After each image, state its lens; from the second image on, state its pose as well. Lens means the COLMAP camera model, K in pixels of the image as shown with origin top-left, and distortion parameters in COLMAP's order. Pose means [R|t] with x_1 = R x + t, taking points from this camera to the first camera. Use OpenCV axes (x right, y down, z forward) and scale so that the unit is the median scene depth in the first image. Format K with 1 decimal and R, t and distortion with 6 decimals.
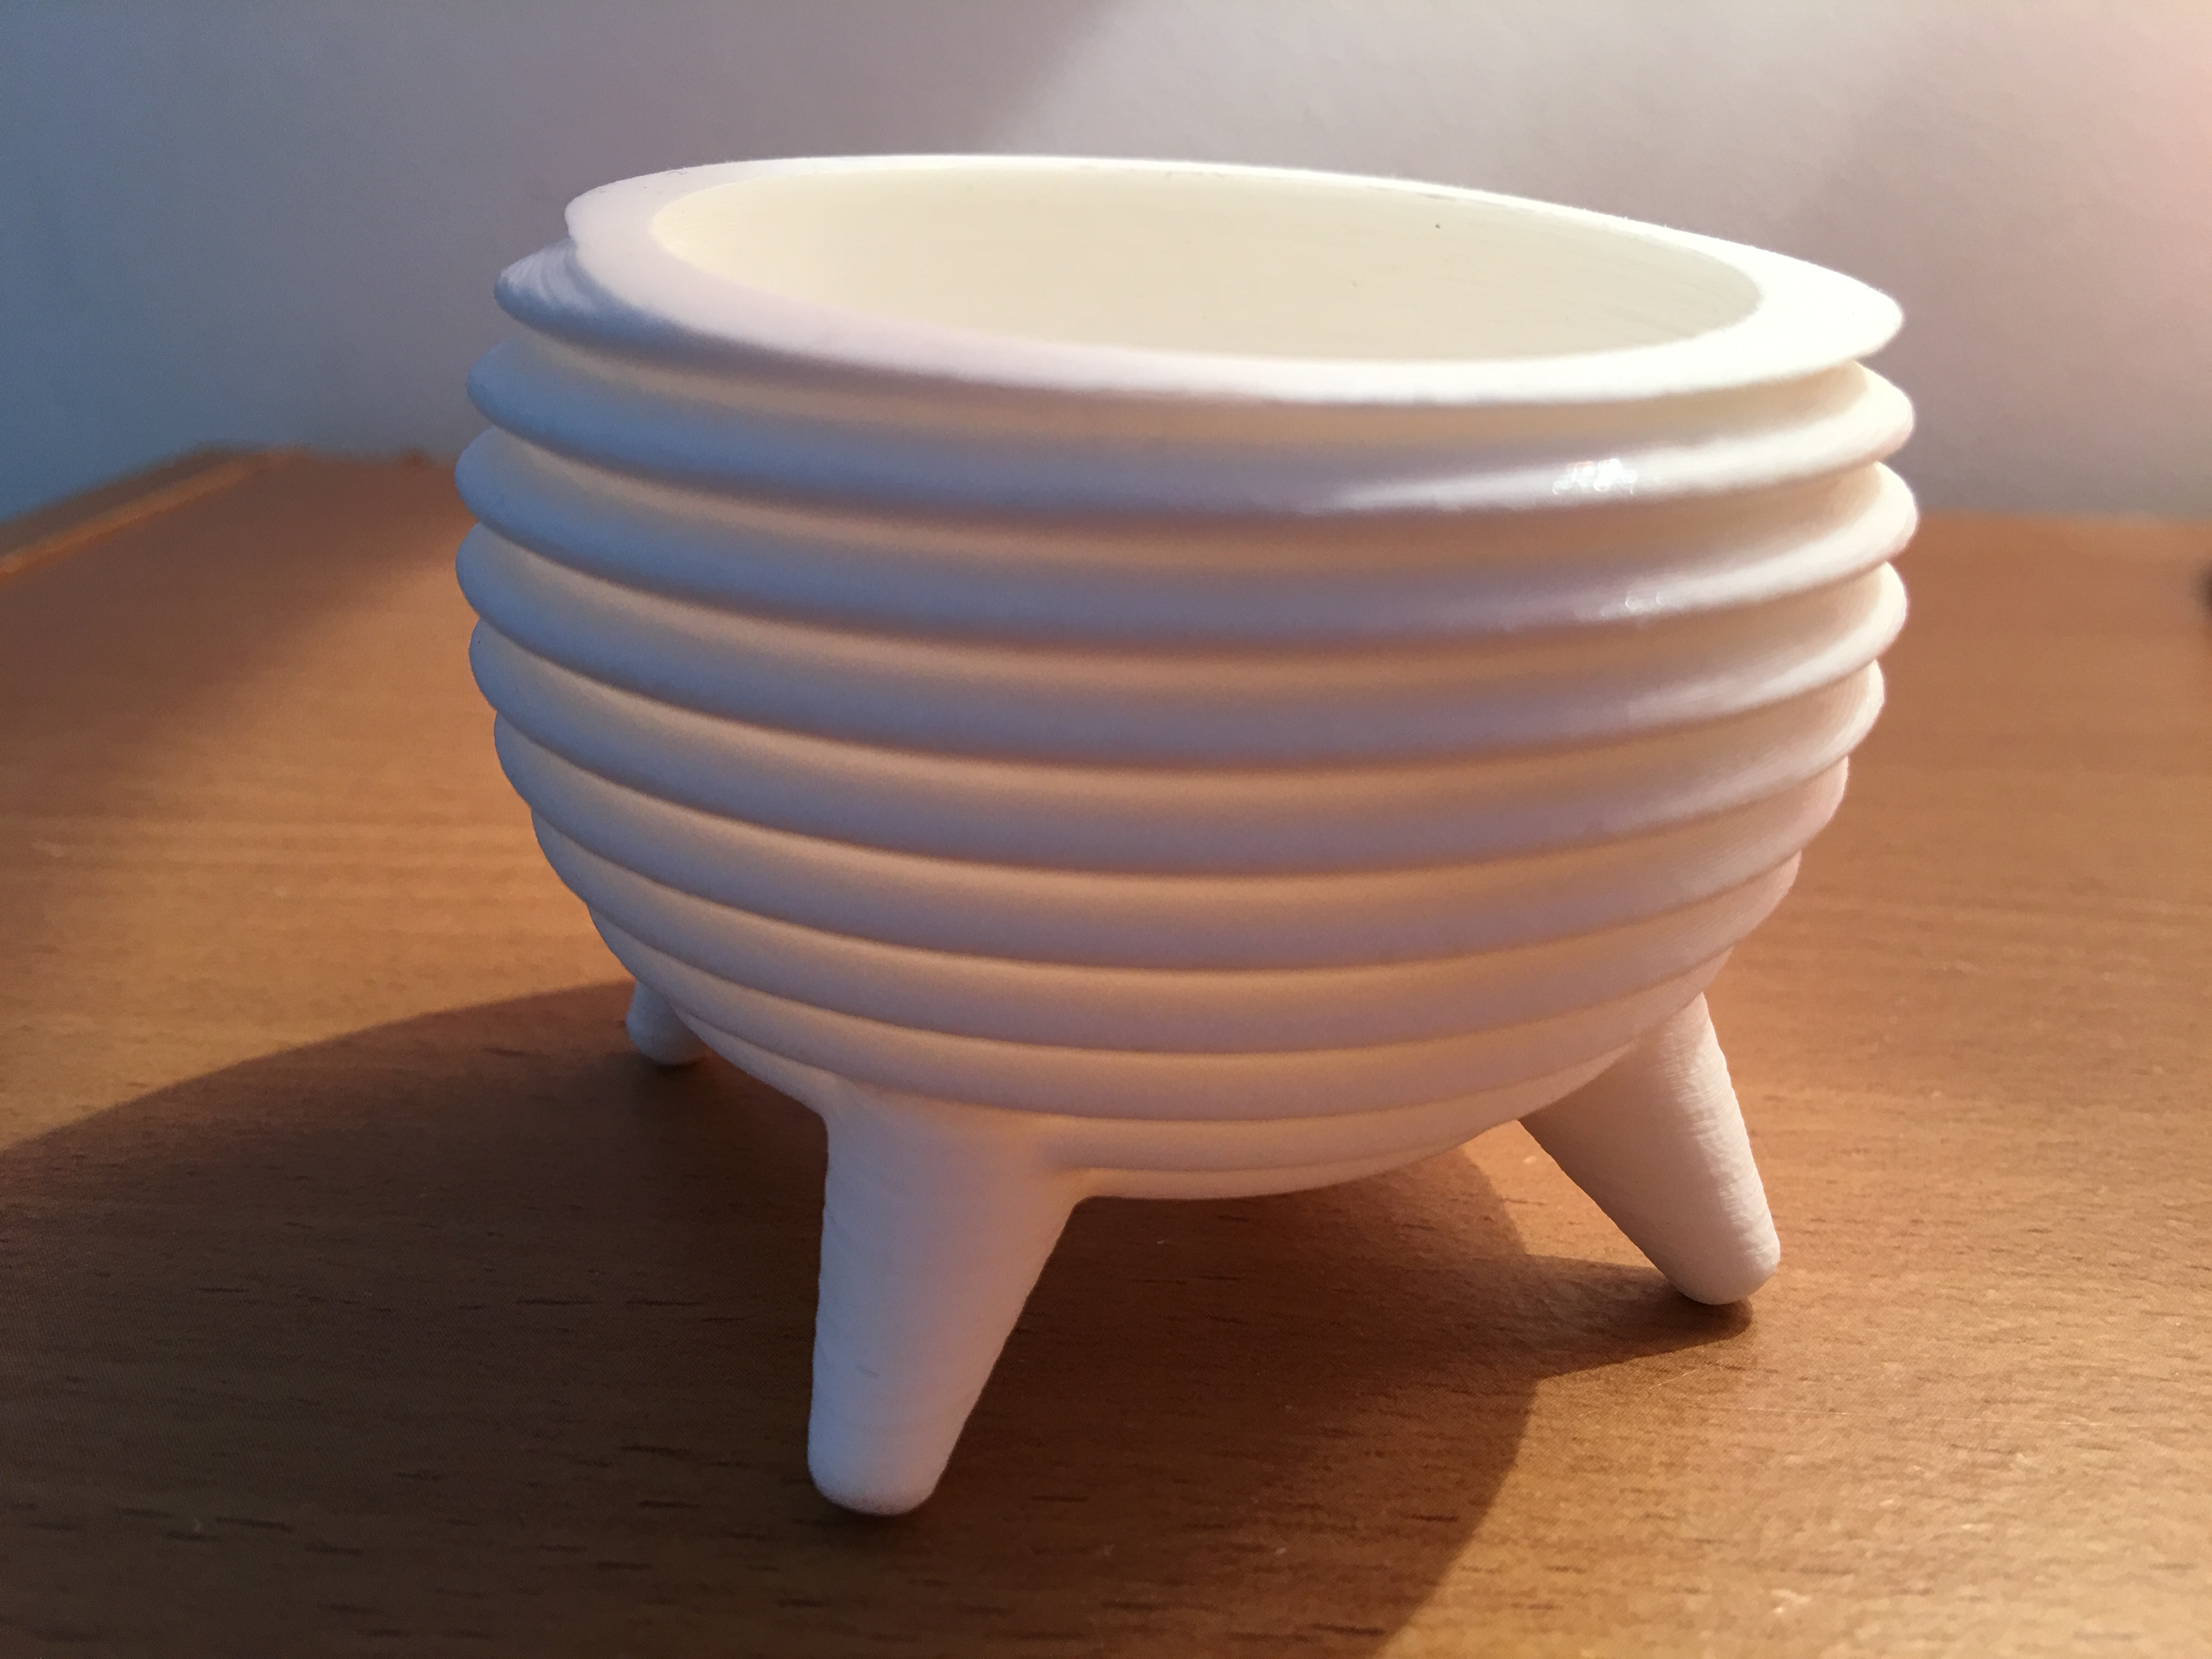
lens RADIAL K [[1885.1, 0, 1105.3], [0, 1885.1, 830.1], [0, 0, 1]] dist [0.004596, -0.044139]
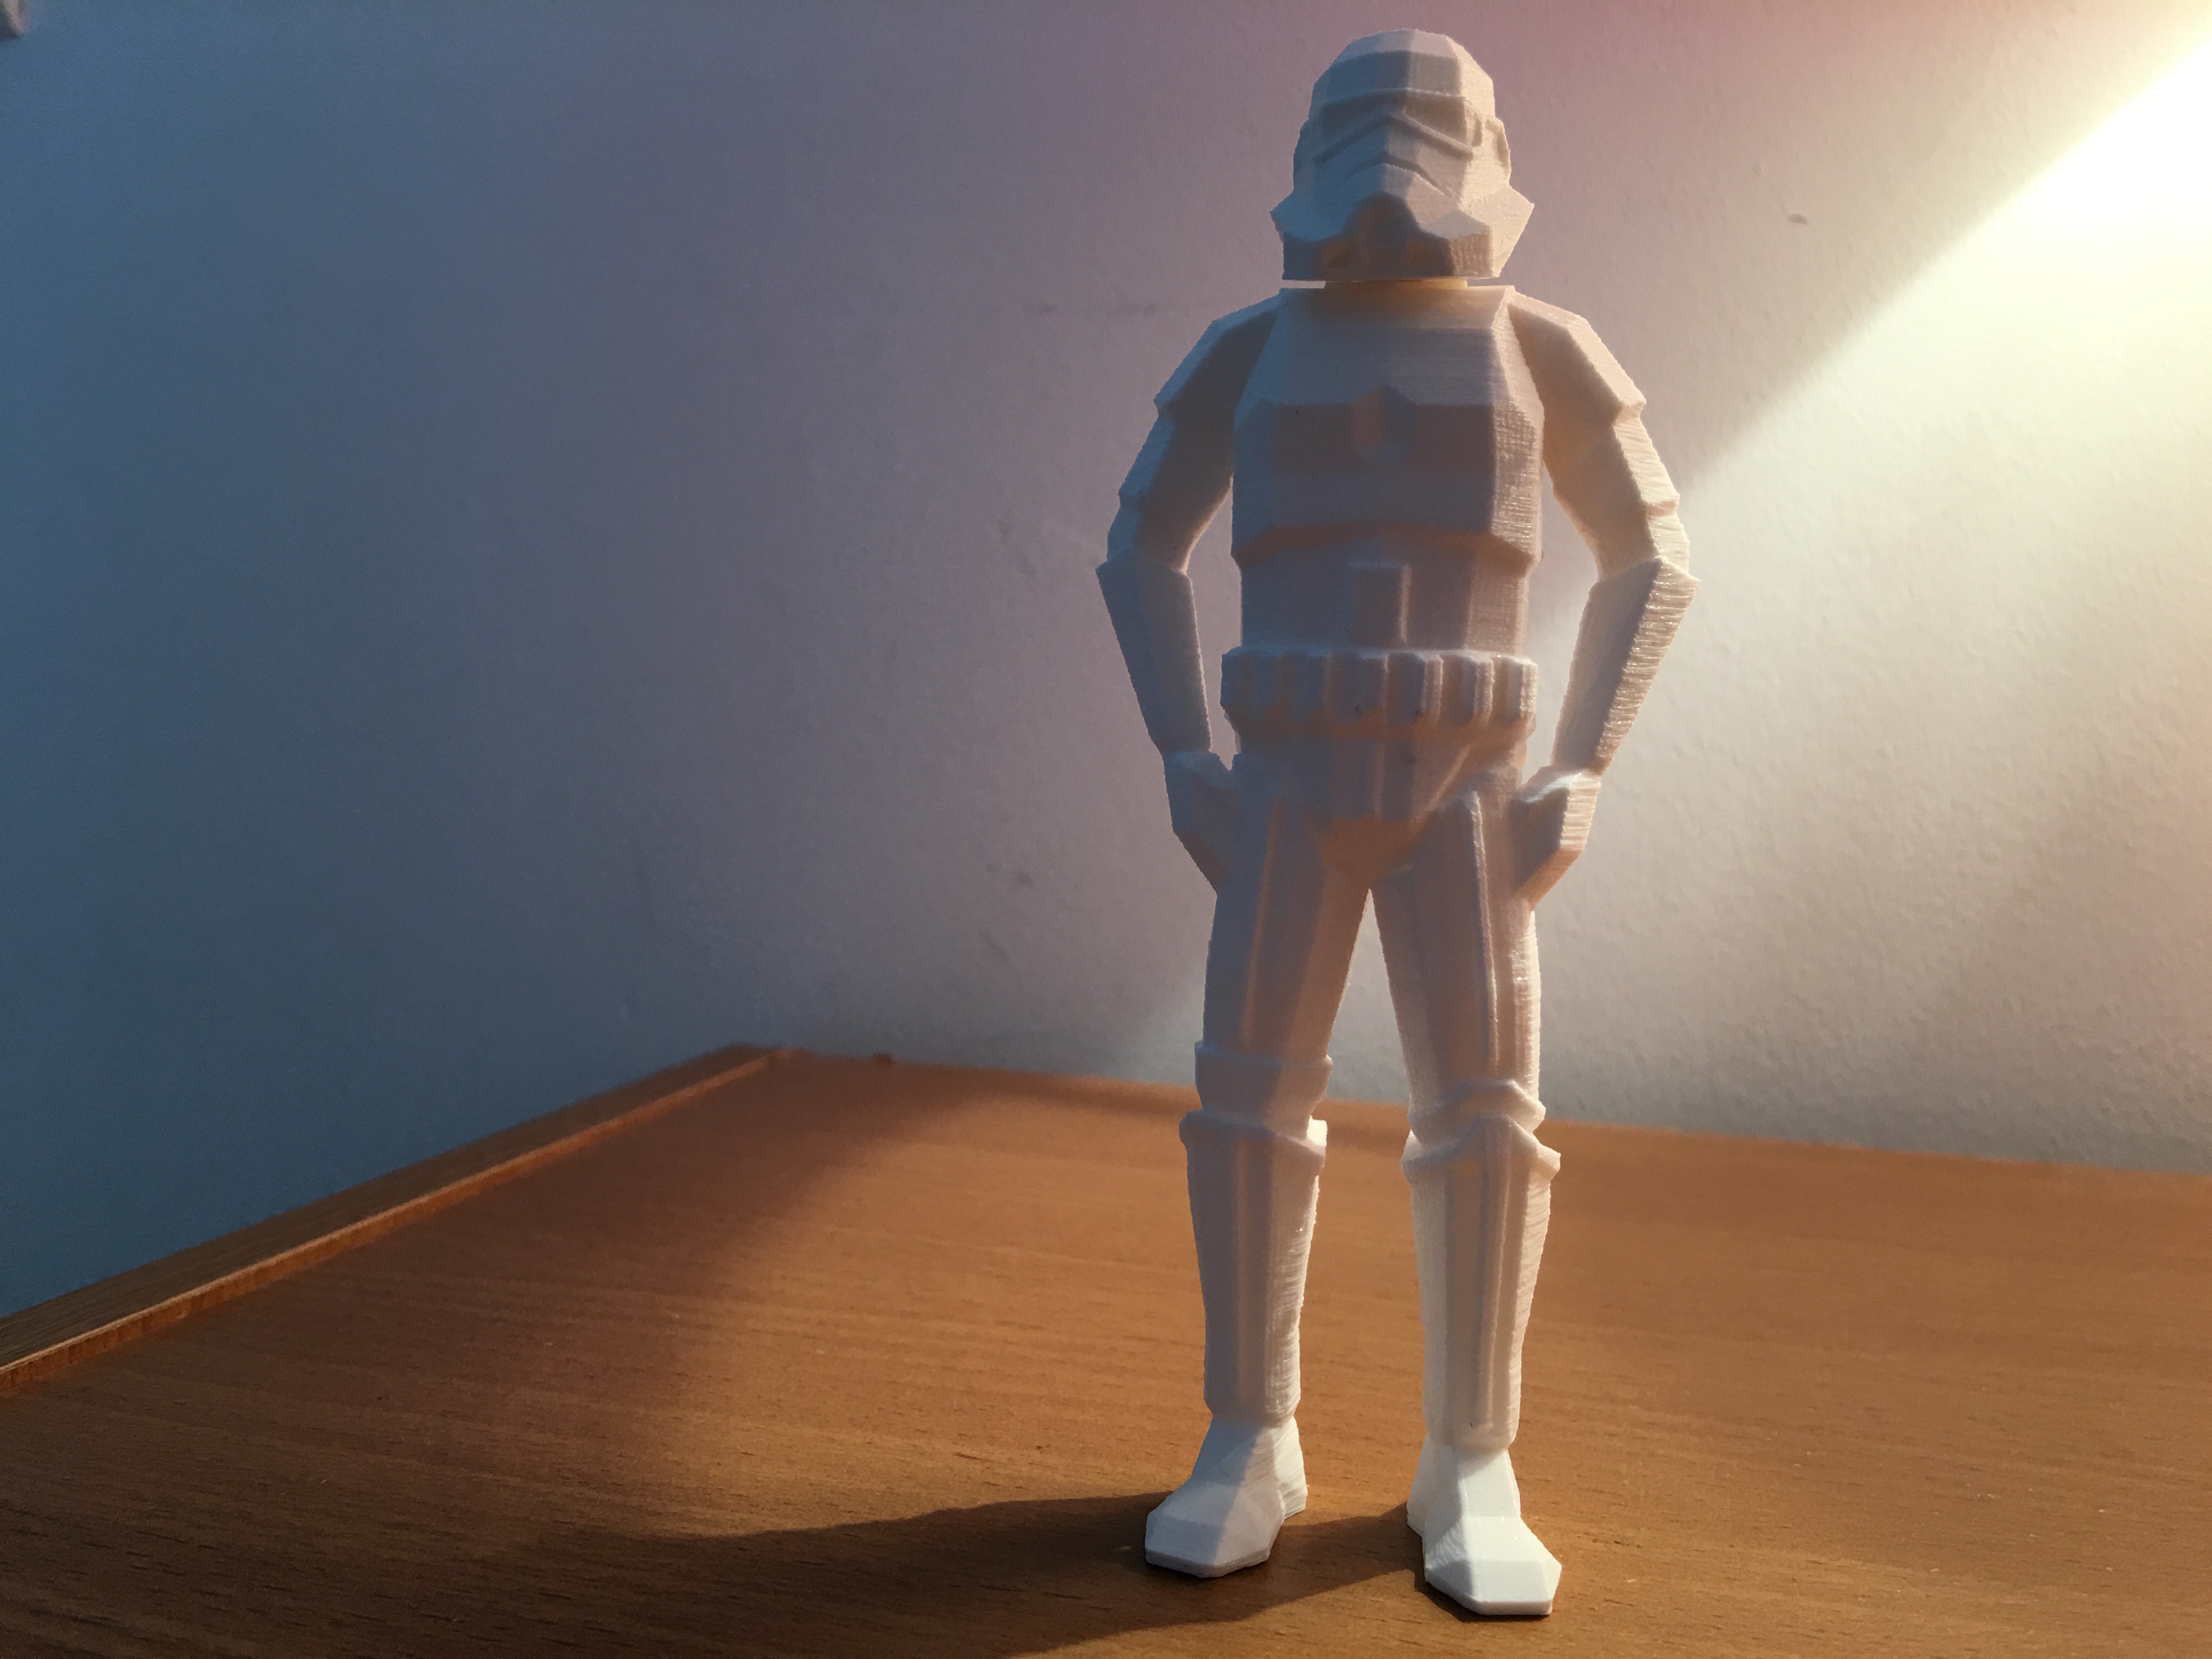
lens RADIAL K [[1885.1, 0, 1108.2], [0, 1885.1, 834.4], [0, 0, 1]] dist [0.004596, -0.044139]
pose [[0.983133, 0.025185, -0.181148, 0.055154], [-0.079701, 0.950474, -0.300410, 0.071263], [0.164610, 0.309781, 0.936450, -0.498029]]
